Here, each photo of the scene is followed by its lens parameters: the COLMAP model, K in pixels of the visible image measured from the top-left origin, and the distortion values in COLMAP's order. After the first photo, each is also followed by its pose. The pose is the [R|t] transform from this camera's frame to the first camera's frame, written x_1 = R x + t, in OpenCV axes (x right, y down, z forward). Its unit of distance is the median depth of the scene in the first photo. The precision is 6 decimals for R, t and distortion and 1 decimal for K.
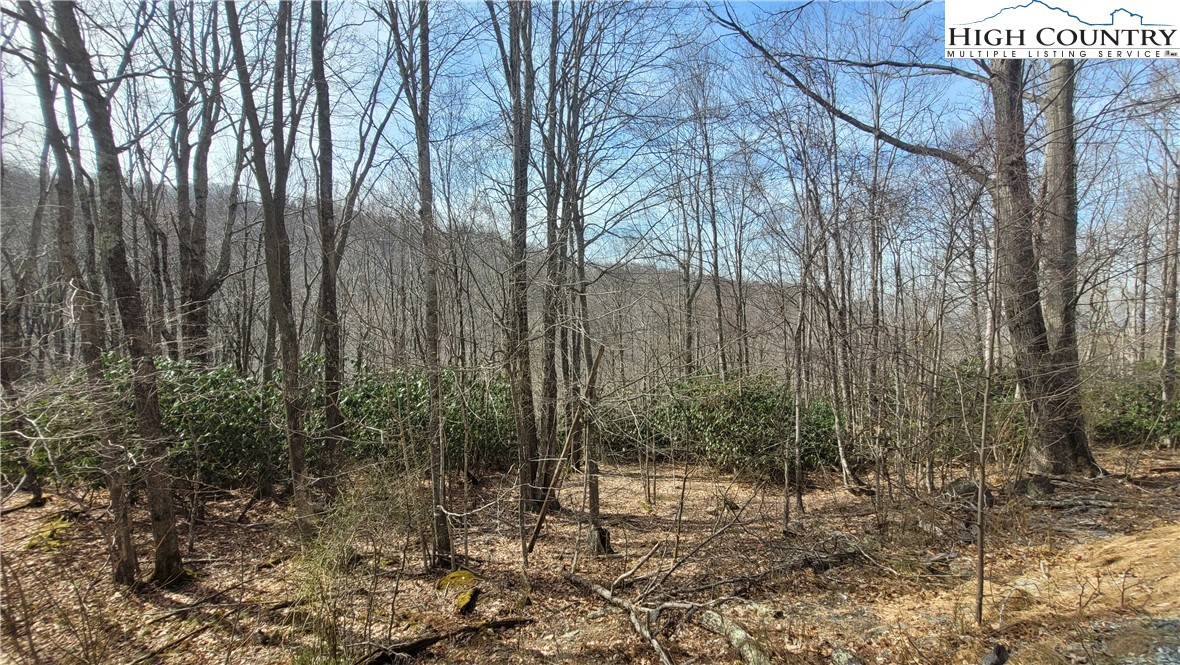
lens RADIAL K [[468.9, 0, 592.4], [0, 468.9, 339.1], [0, 0, 1]] dist [0.002664, -0.000571]
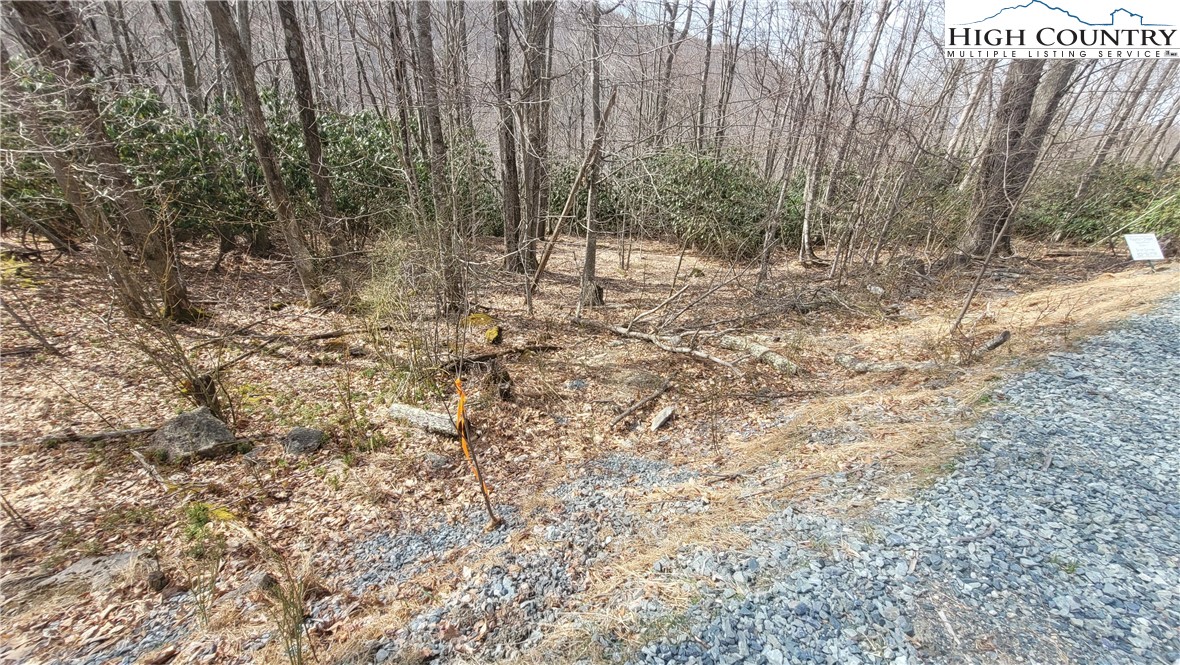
lens RADIAL K [[468.9, 0, 594.5], [0, 468.9, 343.5], [0, 0, 1]] dist [0.002664, -0.000571]
pose [[0.990878, 0.013286, 0.134102, -0.117341], [-0.072657, 0.890768, 0.448613, 0.032348], [-0.113494, -0.454264, 0.883608, -0.024948]]
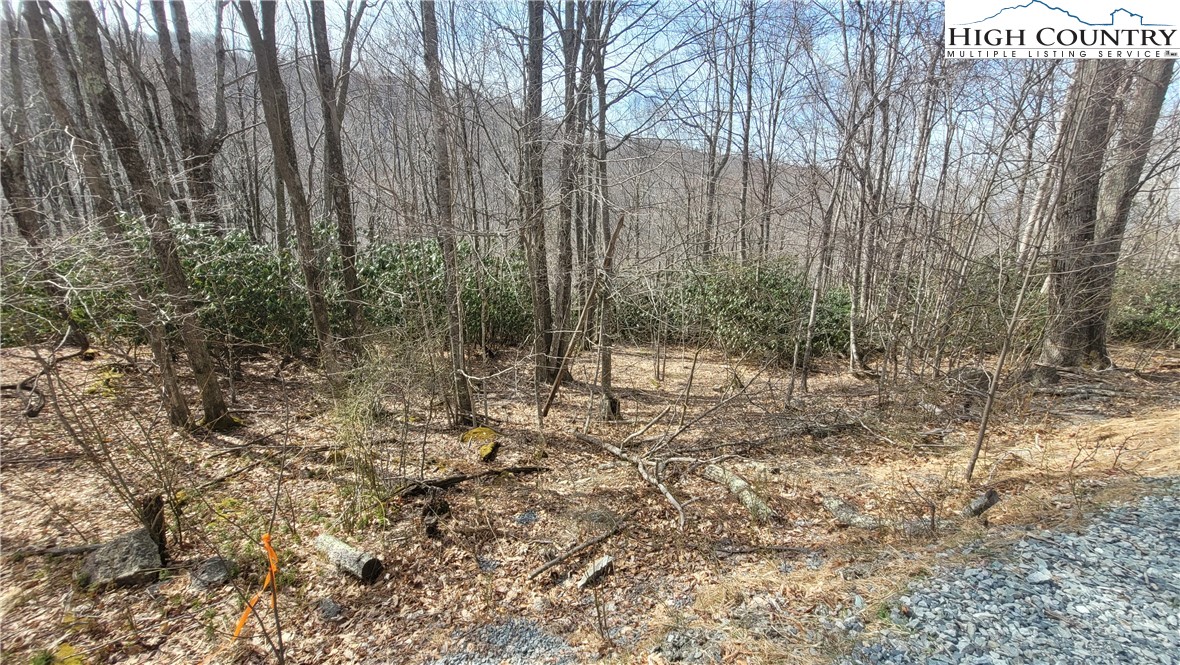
lens RADIAL K [[468.9, 0, 592.4], [0, 468.9, 341.3], [0, 0, 1]] dist [0.002664, -0.000571]
pose [[0.999095, 0.036326, -0.022122, -0.006415], [-0.029790, 0.968911, 0.245611, 0.019946], [0.030357, -0.244729, 0.969116, 0.004589]]
